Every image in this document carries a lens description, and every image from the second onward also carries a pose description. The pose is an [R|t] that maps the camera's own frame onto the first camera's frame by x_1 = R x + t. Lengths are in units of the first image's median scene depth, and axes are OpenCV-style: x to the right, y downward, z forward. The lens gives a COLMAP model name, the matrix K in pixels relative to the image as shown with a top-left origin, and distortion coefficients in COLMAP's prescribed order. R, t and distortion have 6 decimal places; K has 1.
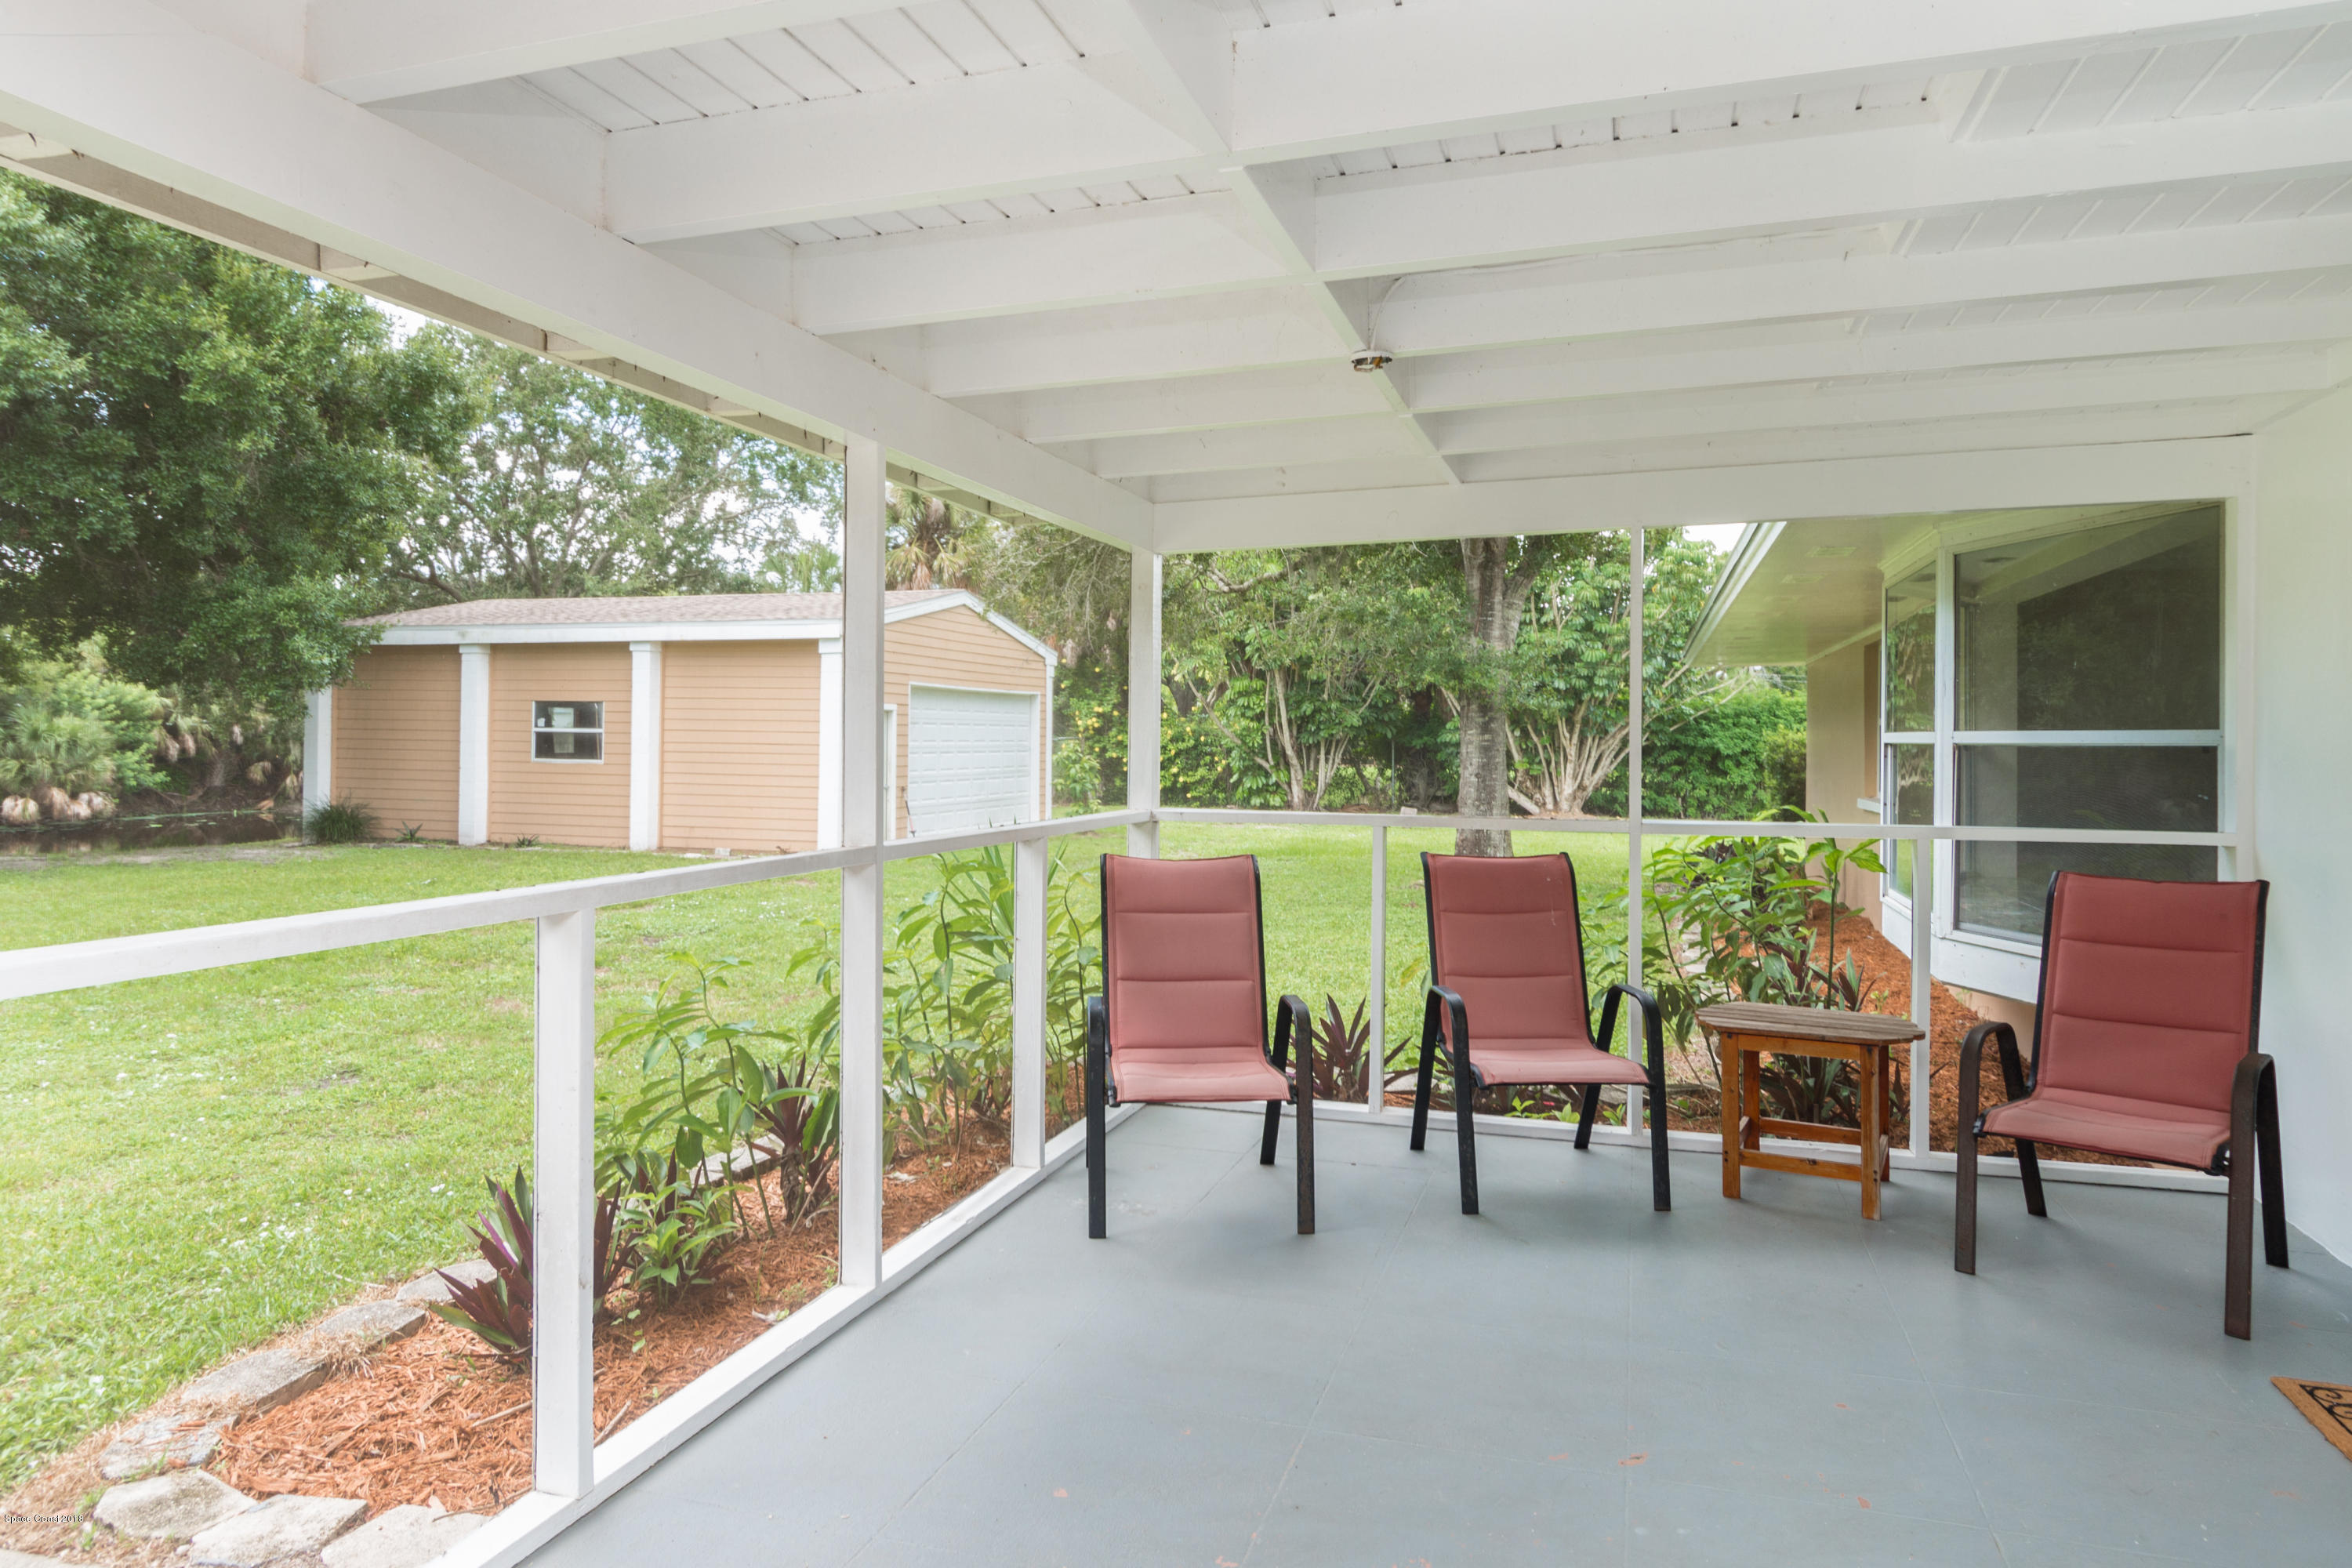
lens RADIAL K [[1421.4, 0, 1182.7], [0, 1421.4, 751.9], [0, 0, 1]] dist [-0.015435, 0.003070]
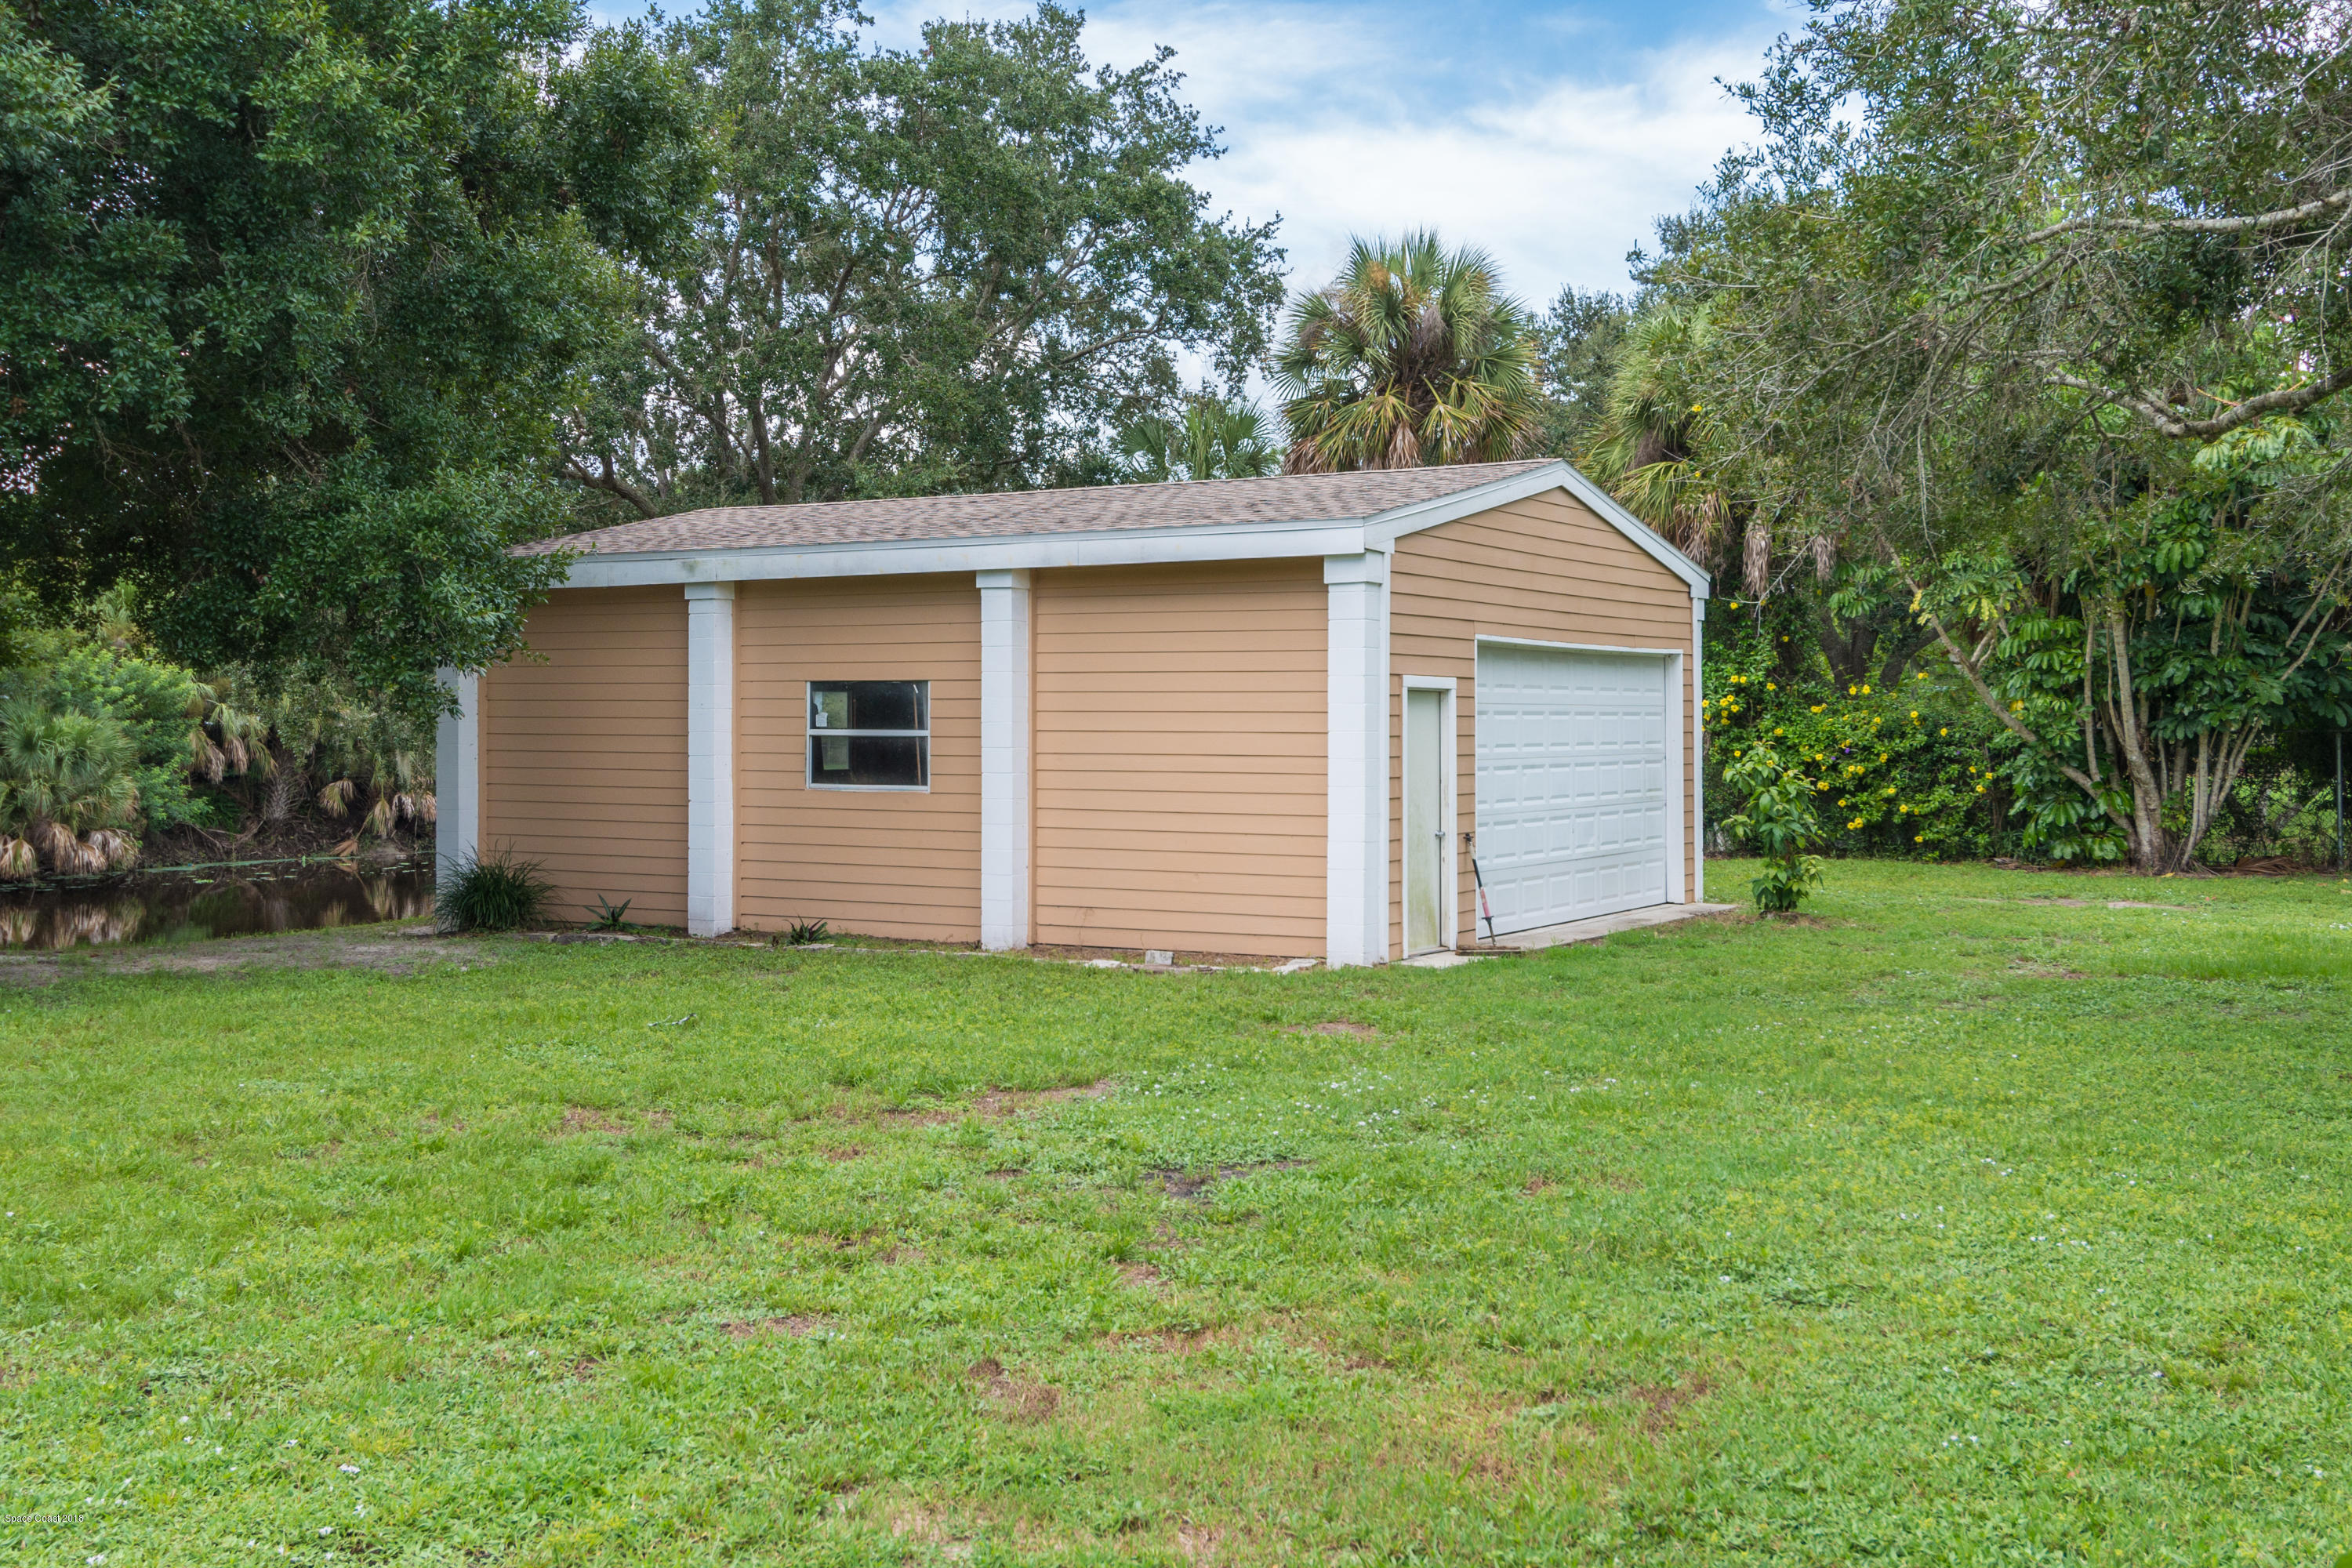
lens RADIAL K [[2395.8, 0, 1193.5], [0, 2395.8, 770.6], [0, 0, 1]] dist [0.012039, 0.000000]
pose [[0.973322, -0.007110, -0.229331, -0.079773], [0.008911, 0.999937, 0.006817, -0.004985], [0.229269, -0.008678, 0.973325, 0.092801]]
